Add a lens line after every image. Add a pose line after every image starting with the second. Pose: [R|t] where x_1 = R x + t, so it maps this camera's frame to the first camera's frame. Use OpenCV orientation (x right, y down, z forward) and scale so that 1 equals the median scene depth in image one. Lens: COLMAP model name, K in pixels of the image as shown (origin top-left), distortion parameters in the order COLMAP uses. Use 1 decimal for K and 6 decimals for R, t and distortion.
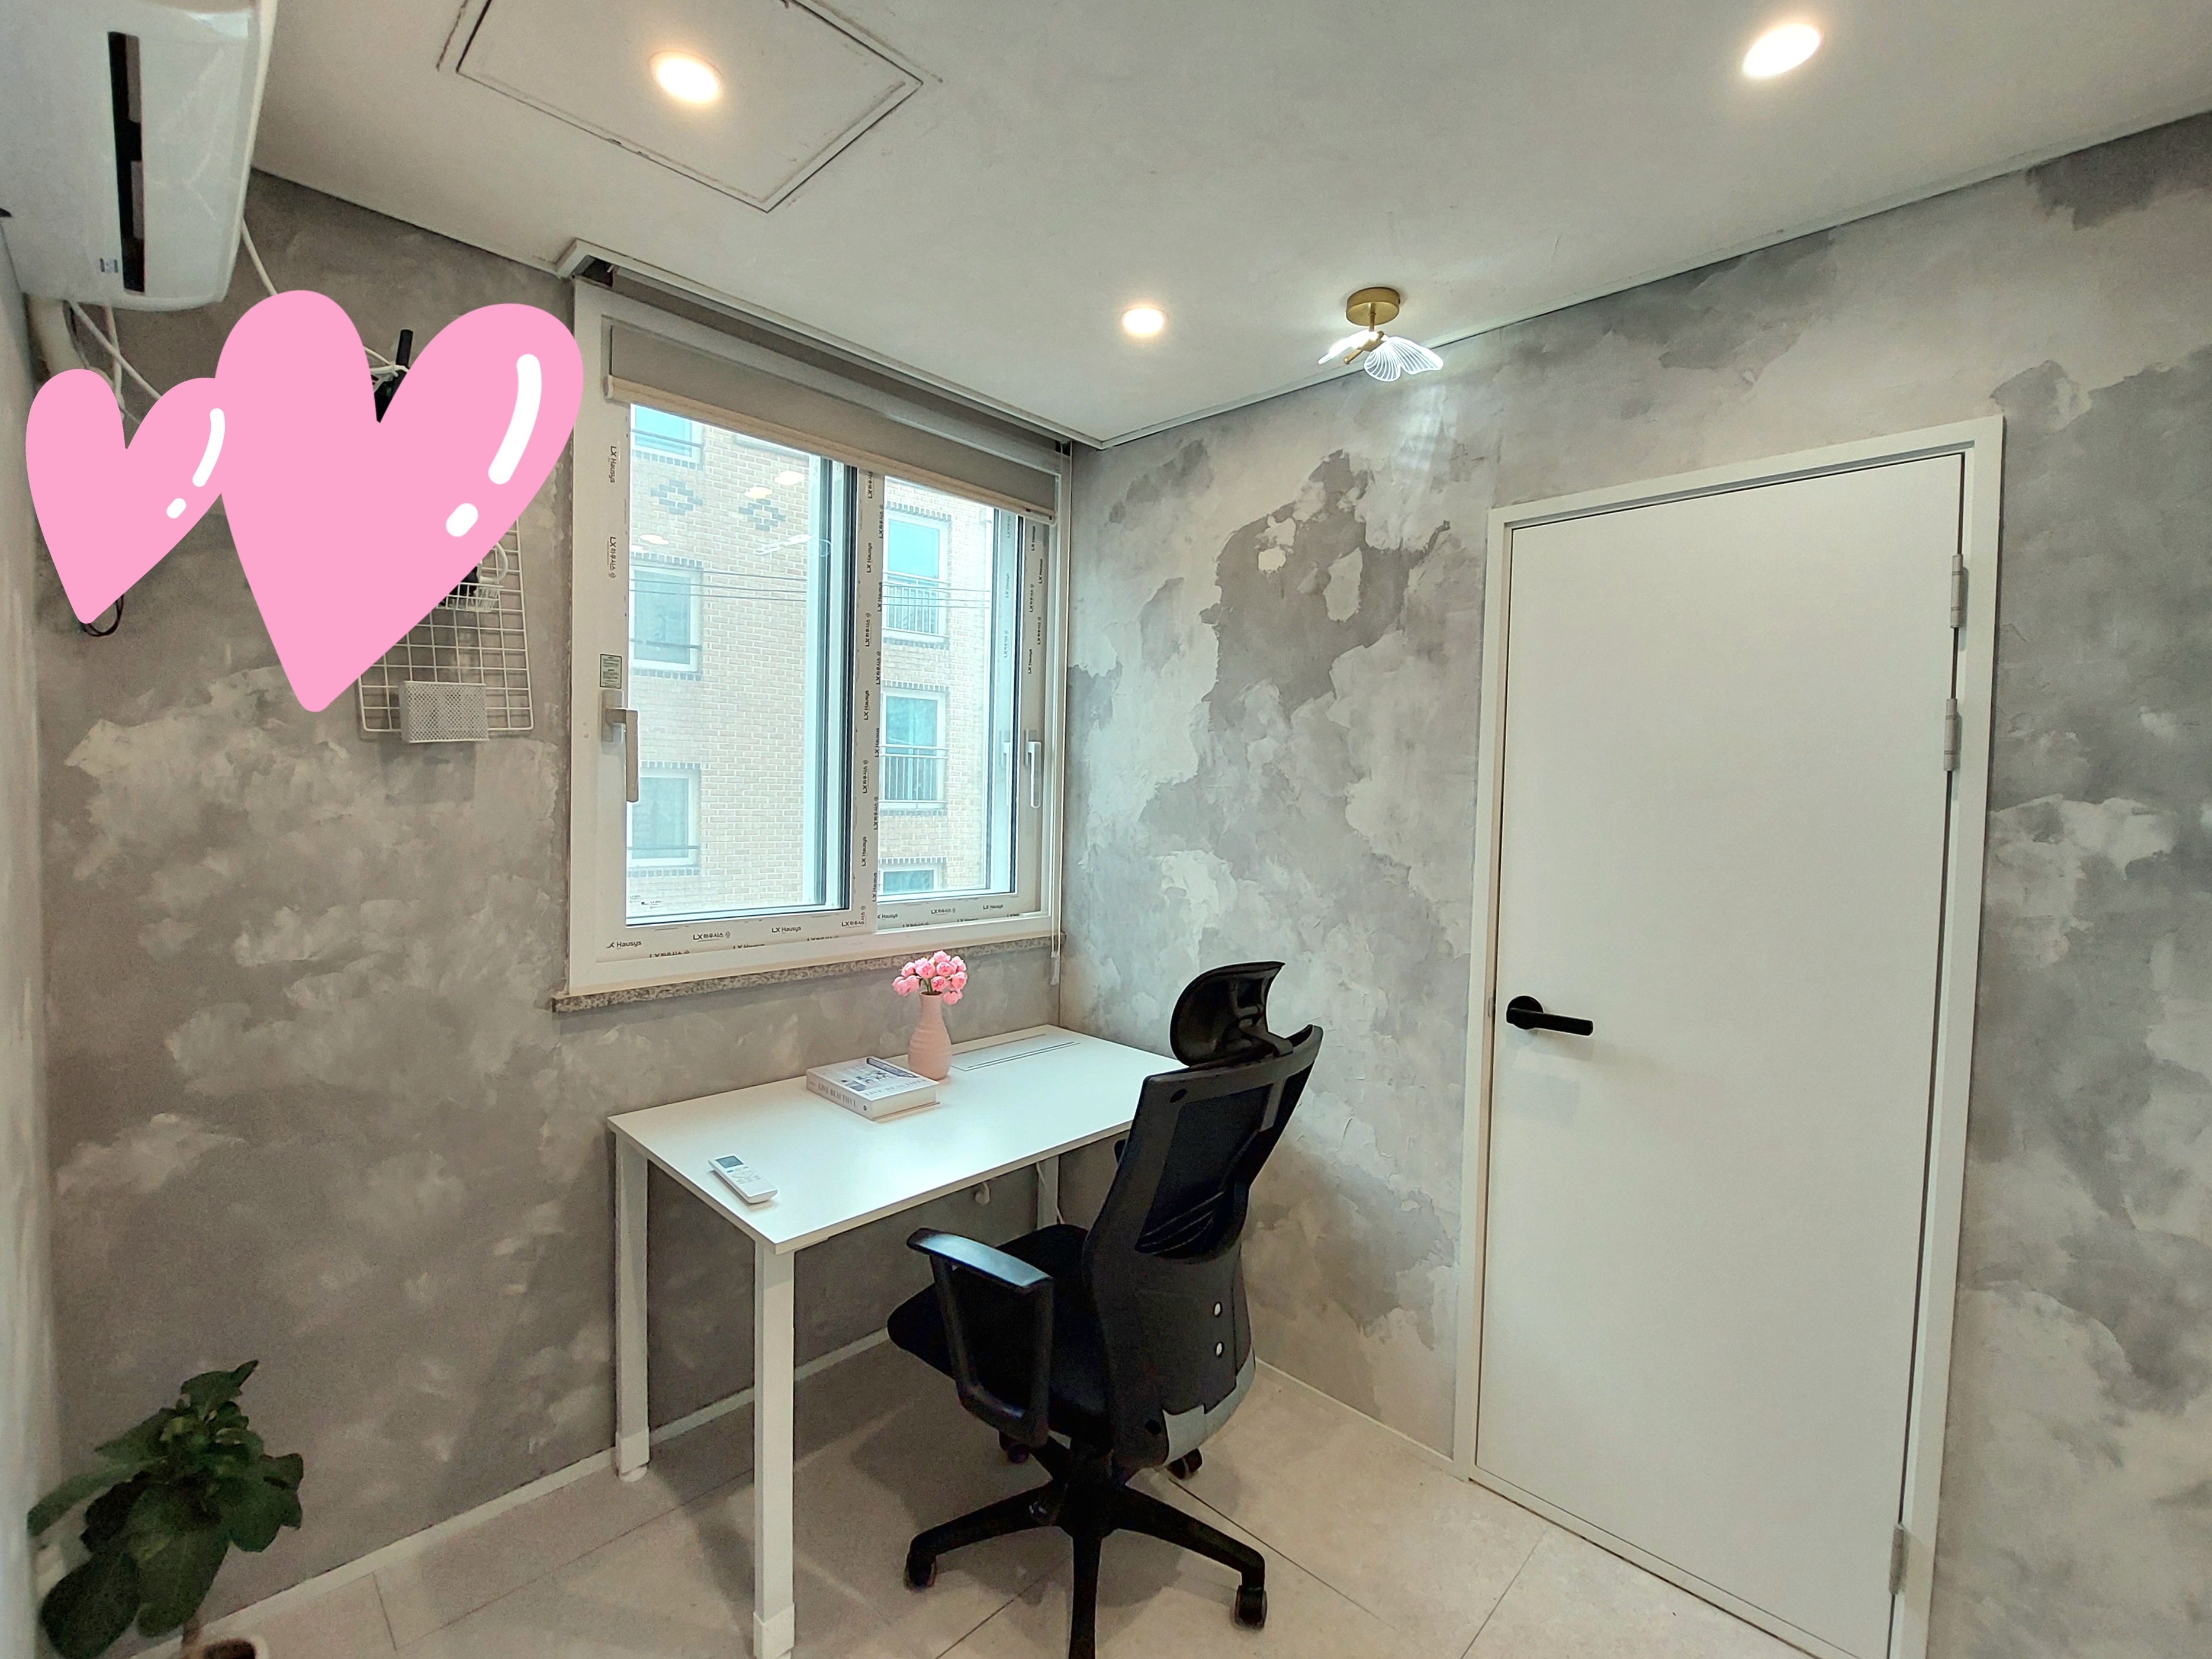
lens RADIAL K [[953.6, 0, 1109.2], [0, 953.6, 824.2], [0, 0, 1]] dist [0.000172, -0.000003]
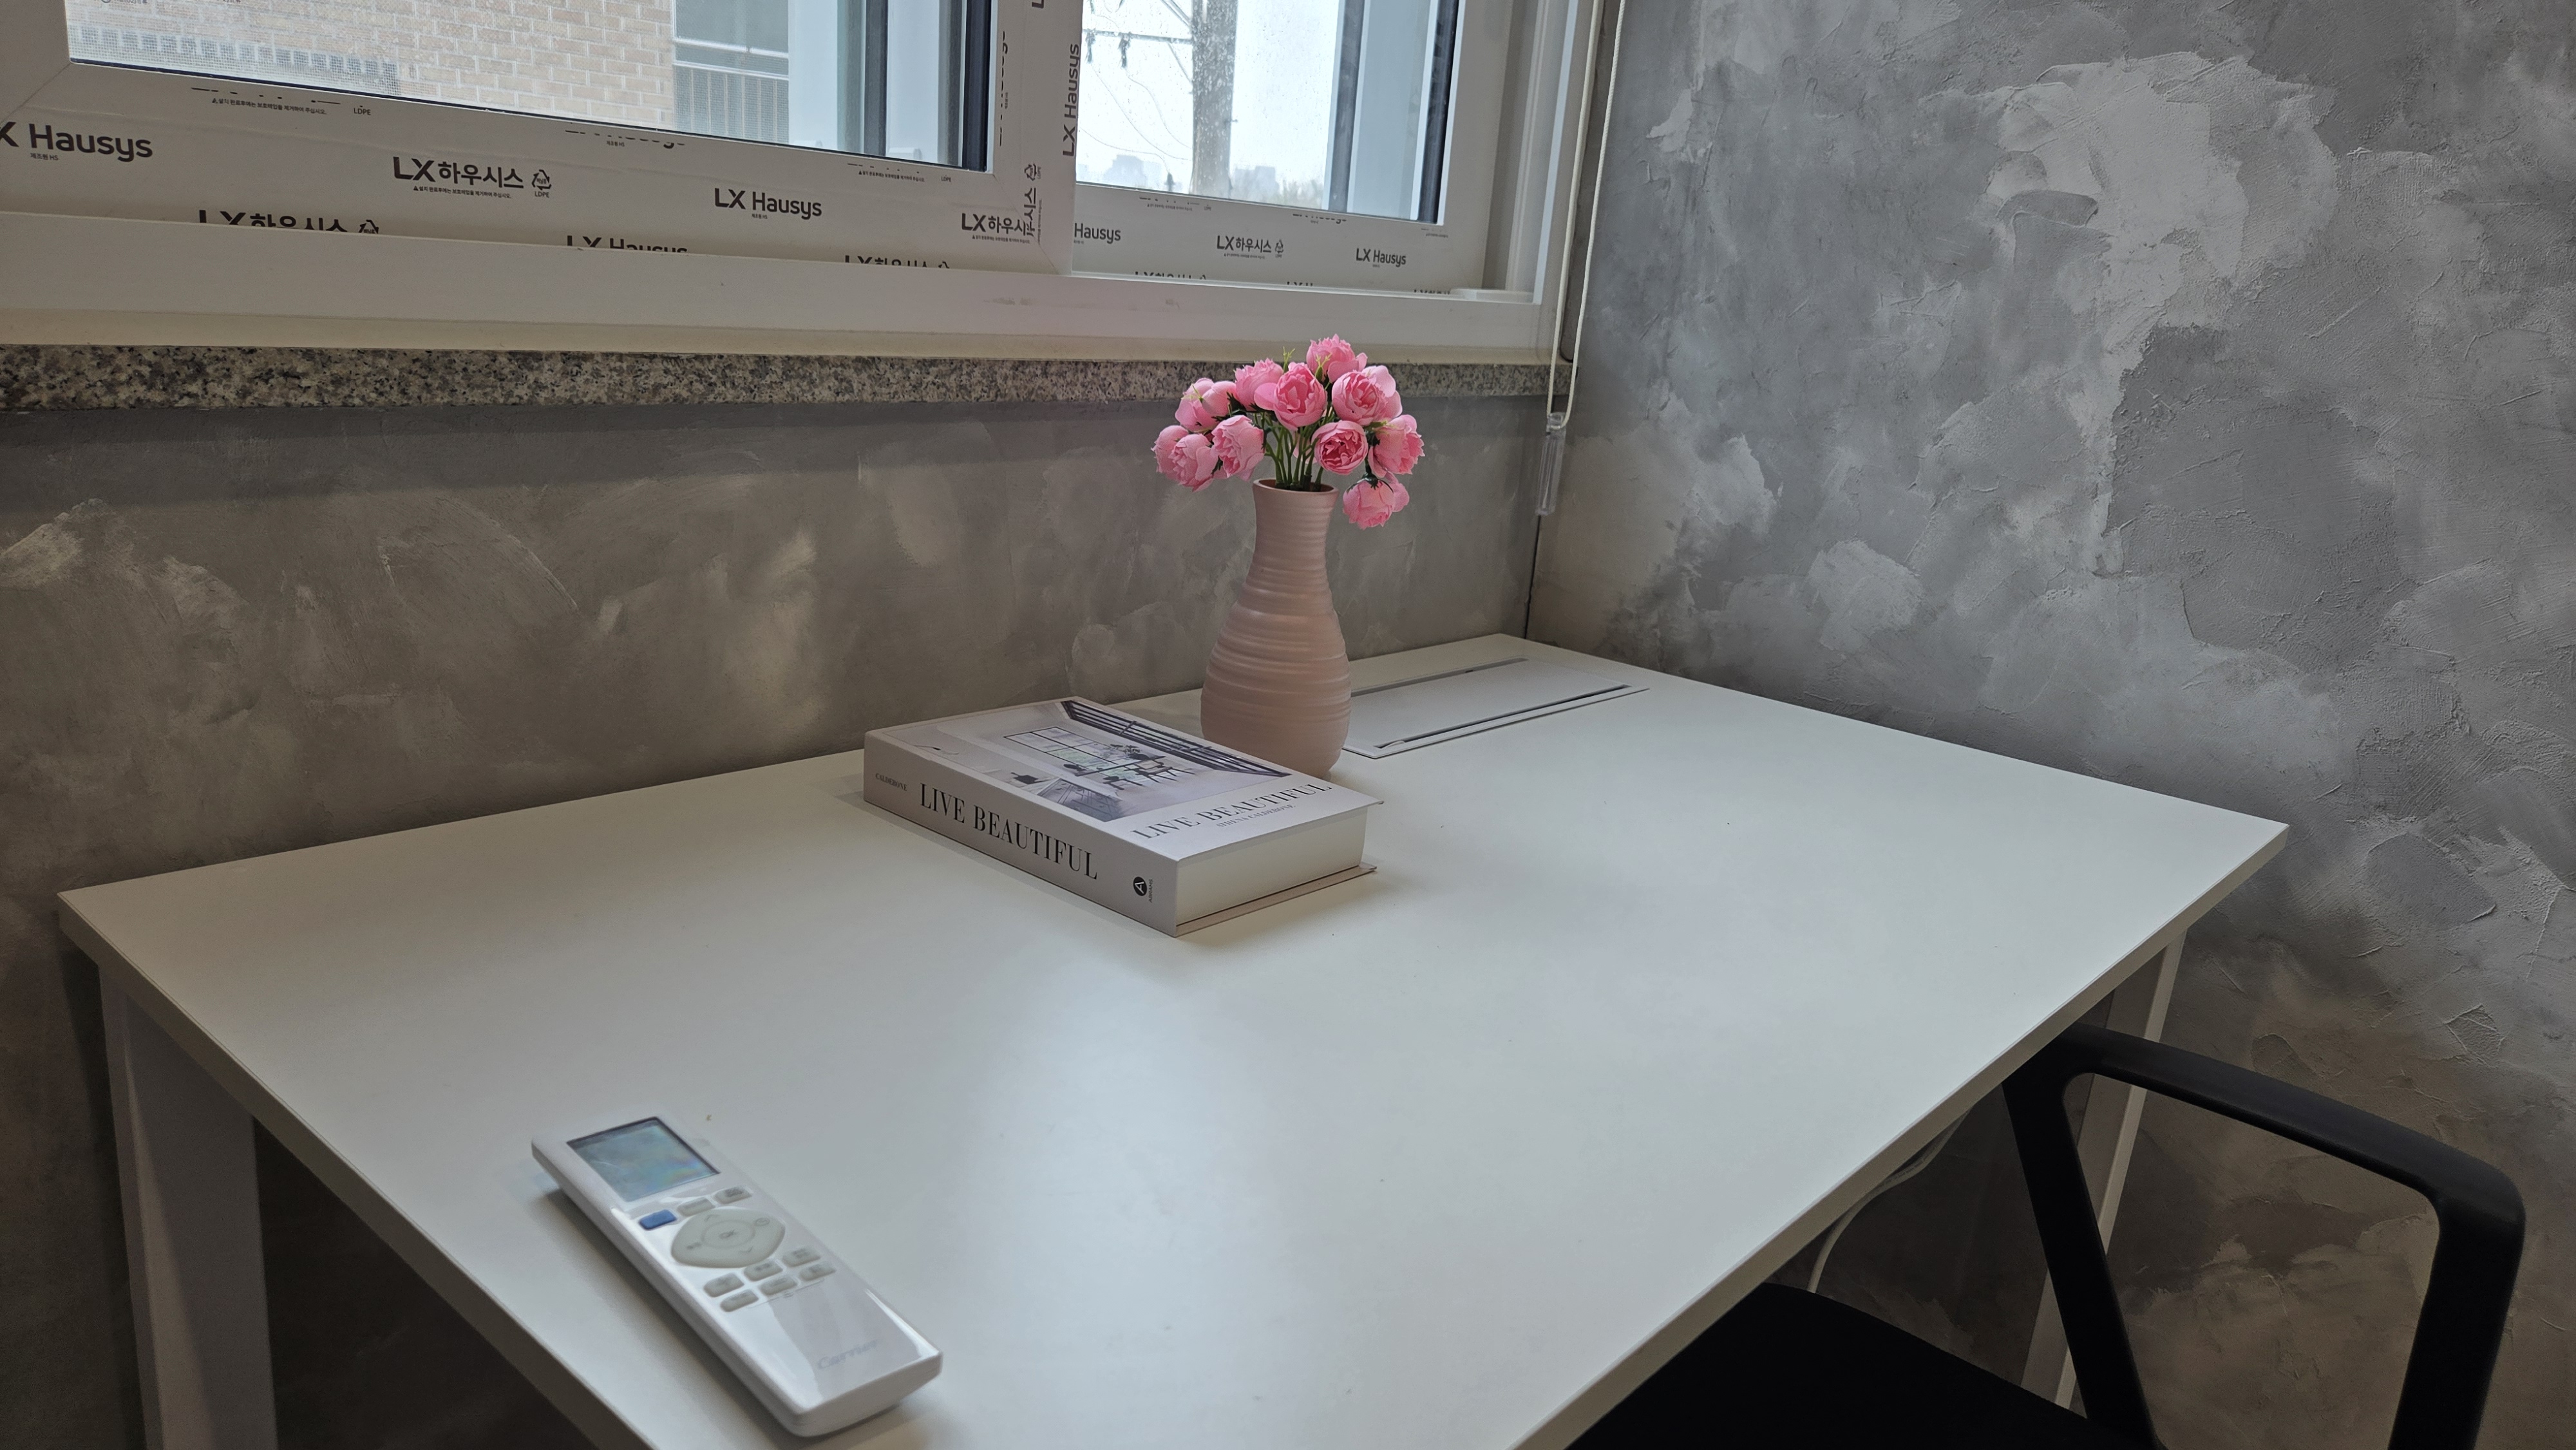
lens RADIAL K [[1698.5, 0, 1287.3], [0, 1698.5, 725.8], [0, 0, 1]] dist [0.044138, -0.003135]
pose [[0.996997, 0.043808, 0.063851, -0.216298], [-0.057495, 0.971148, 0.231443, 0.129431], [-0.051870, -0.234420, 0.970751, 0.494776]]
